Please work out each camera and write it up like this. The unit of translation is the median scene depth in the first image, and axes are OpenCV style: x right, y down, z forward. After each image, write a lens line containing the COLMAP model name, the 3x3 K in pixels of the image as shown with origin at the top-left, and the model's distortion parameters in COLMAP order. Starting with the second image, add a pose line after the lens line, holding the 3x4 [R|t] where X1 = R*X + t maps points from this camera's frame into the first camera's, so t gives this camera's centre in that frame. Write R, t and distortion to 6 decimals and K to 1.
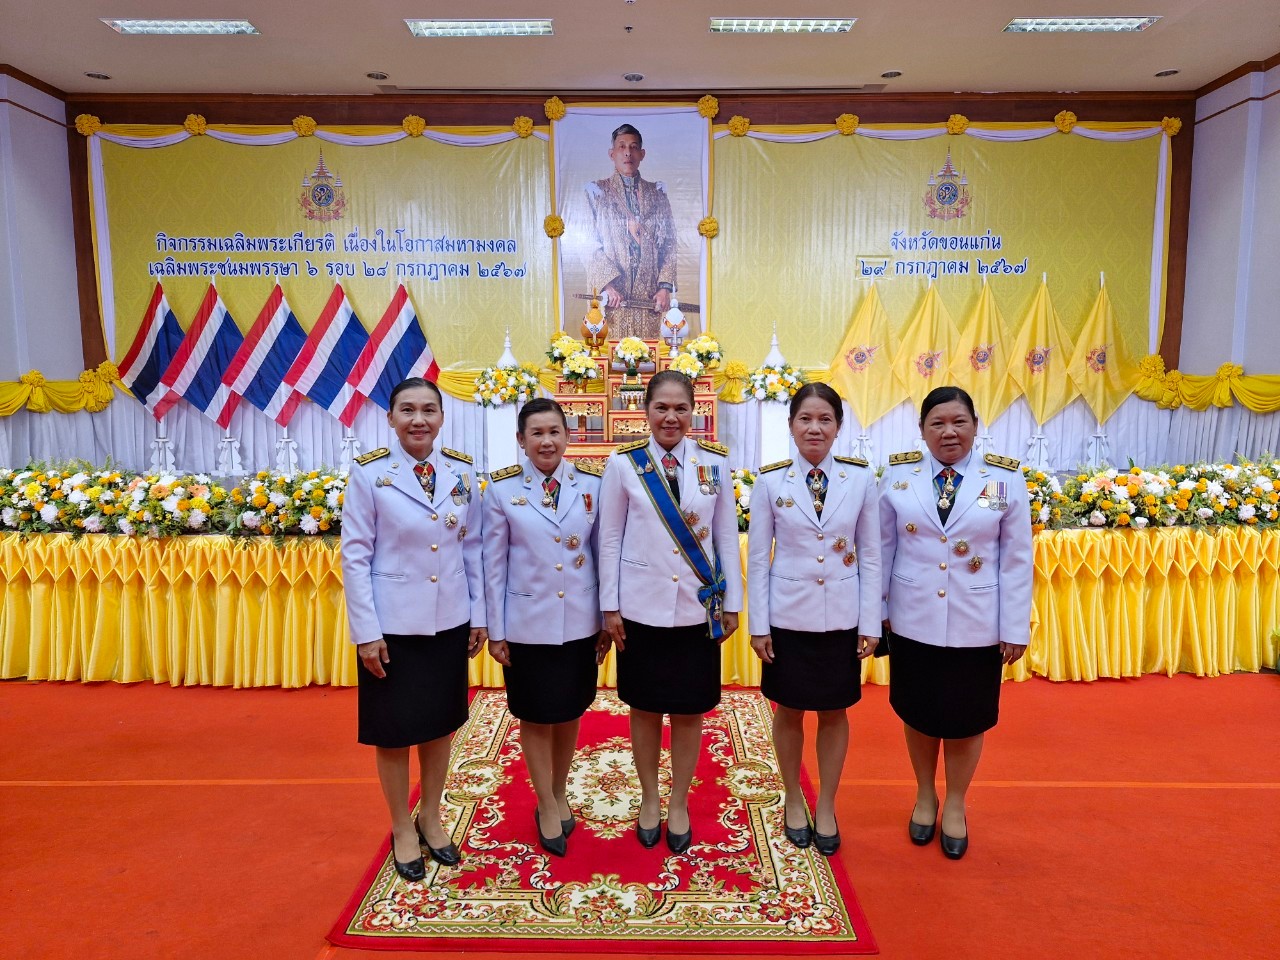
lens RADIAL K [[888.6, 0, 640.0], [0, 888.6, 480.0], [0, 0, 1]] dist [0.090931, -0.103266]
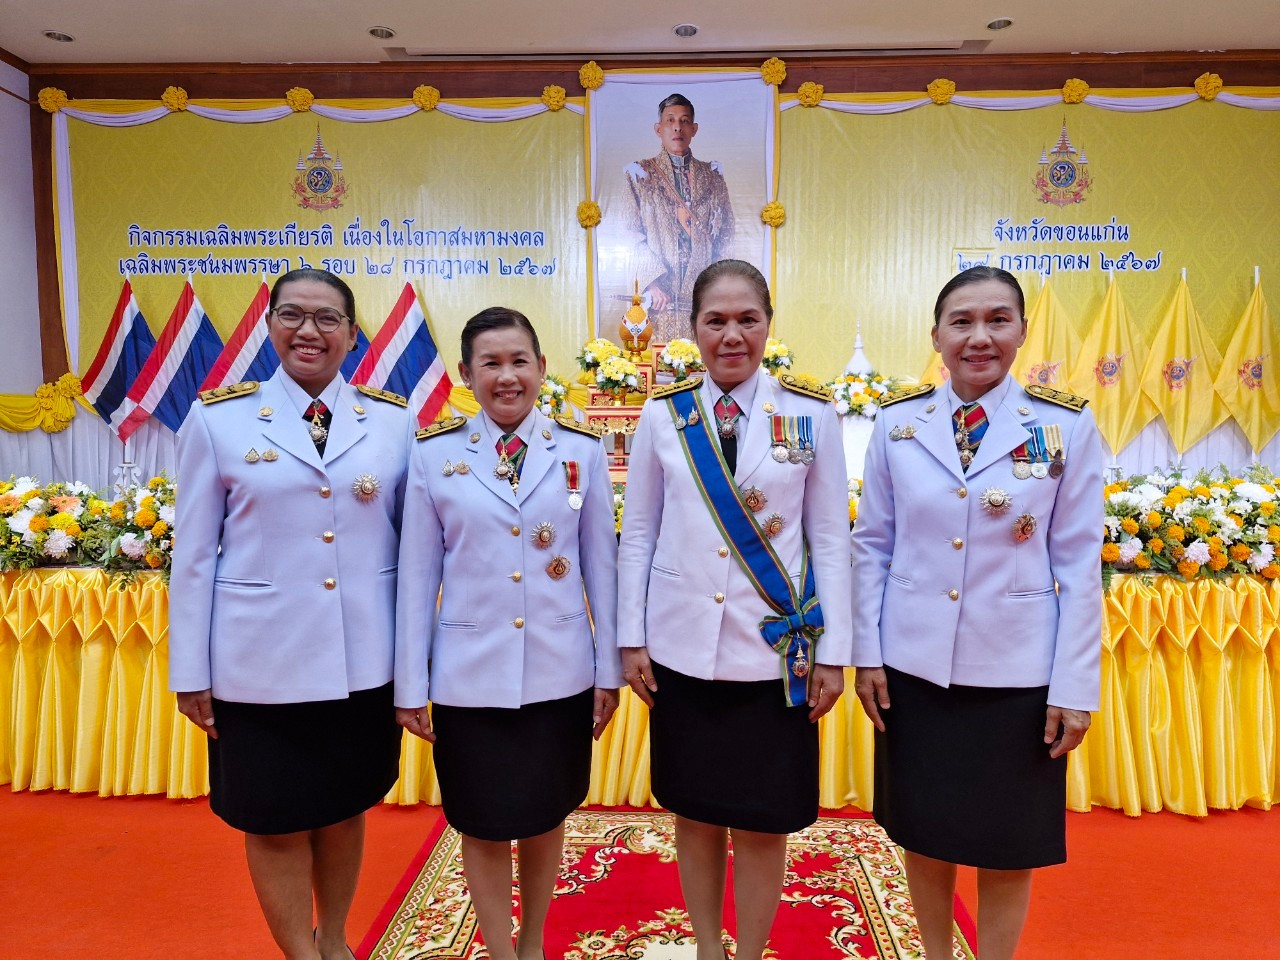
lens RADIAL K [[895.3, 0, 645.7], [0, 895.3, 498.3], [0, 0, 1]] dist [0.076639, -0.078574]
pose [[0.999328, 0.007273, -0.035921, -0.010211], [-0.008645, 0.999233, -0.038190, 0.015753], [0.035615, 0.038474, 0.998625, 0.165126]]
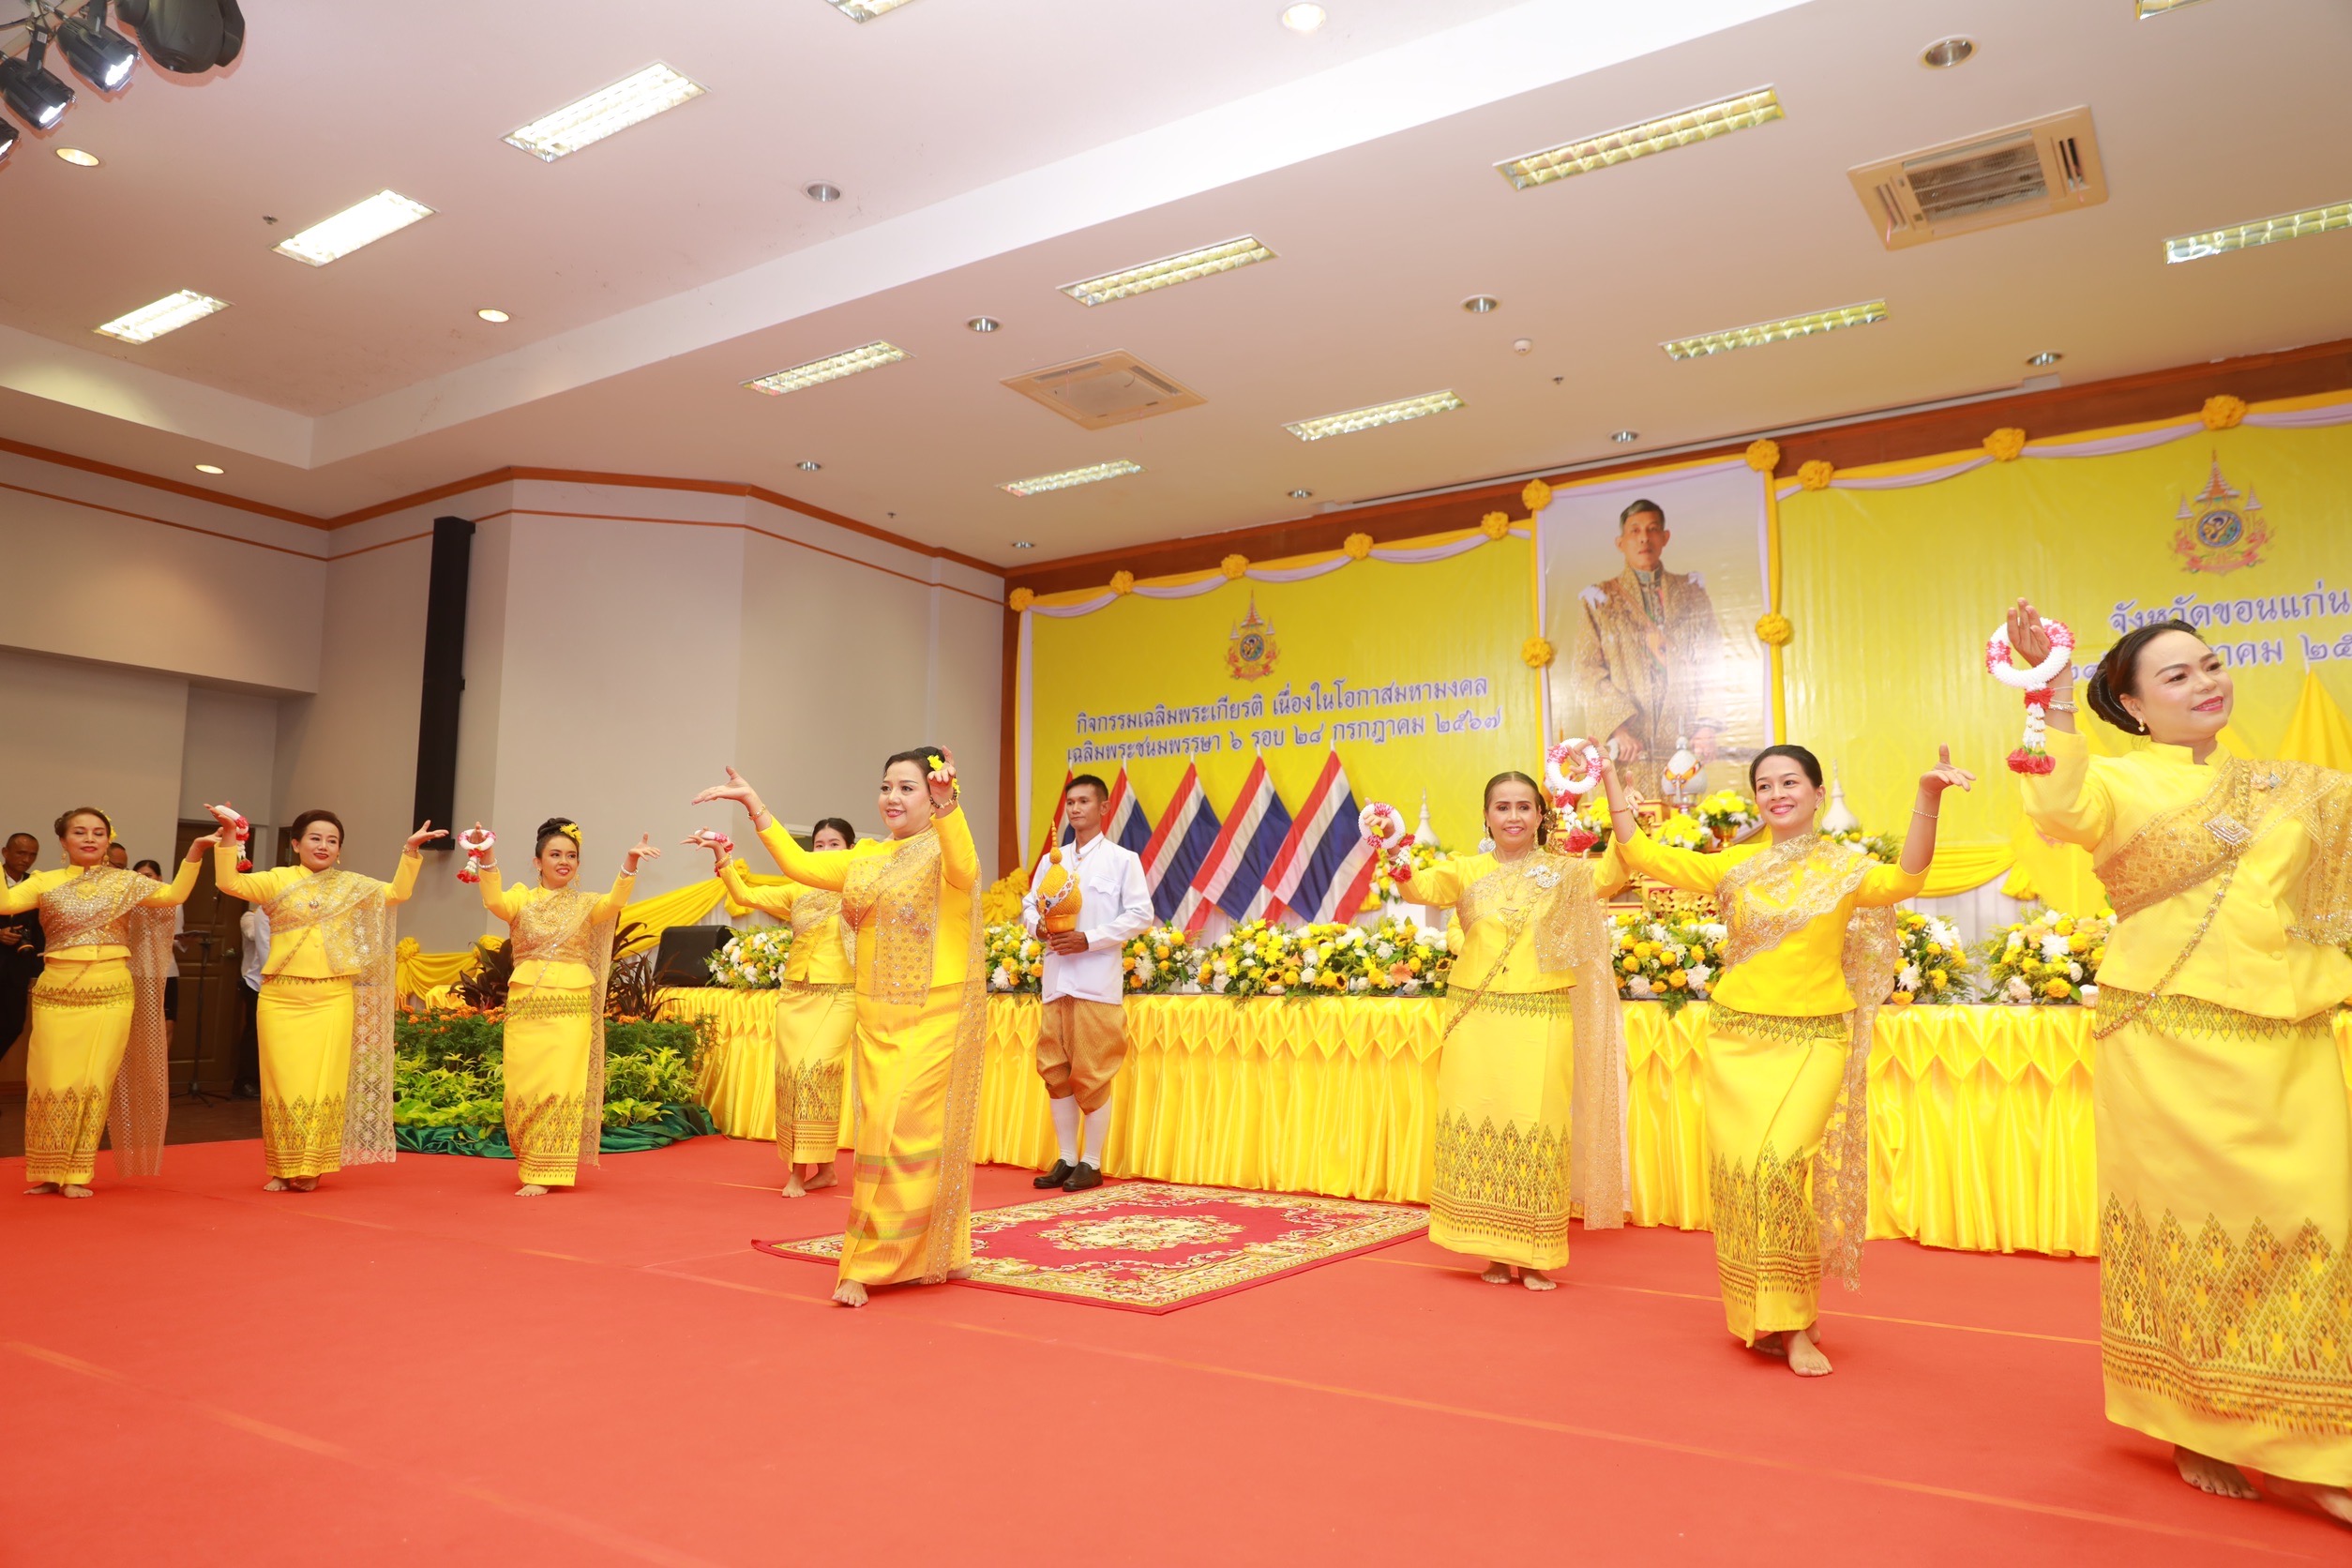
lens RADIAL K [[1573.4, 0, 1167.6], [0, 1573.4, 785.2], [0, 0, 1]] dist [-0.002291, 0.001285]
pose [[0.836665, -0.057098, -0.544730, 0.320091], [-0.071428, 0.974684, -0.211873, 0.091902], [0.543037, 0.216176, 0.811406, -0.111751]]
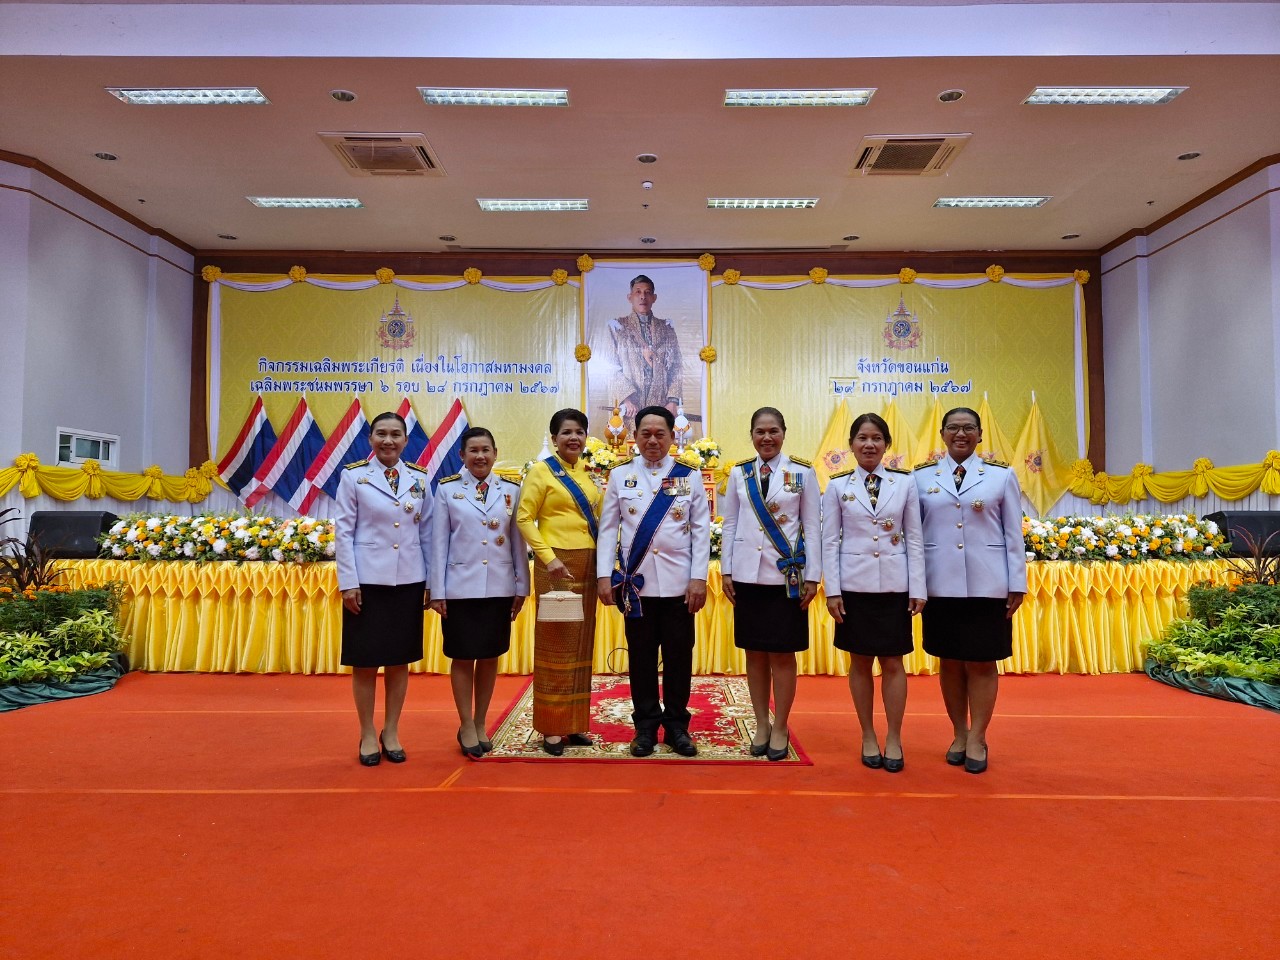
lens RADIAL K [[877.9, 0, 638.9], [0, 877.9, 471.9], [0, 0, 1]] dist [0.137900, -0.200125]
pose [[0.999968, 0.004071, -0.006886, -0.009766], [-0.005116, 0.987218, -0.159292, 0.071749], [0.006149, 0.159322, 0.987207, -0.173403]]
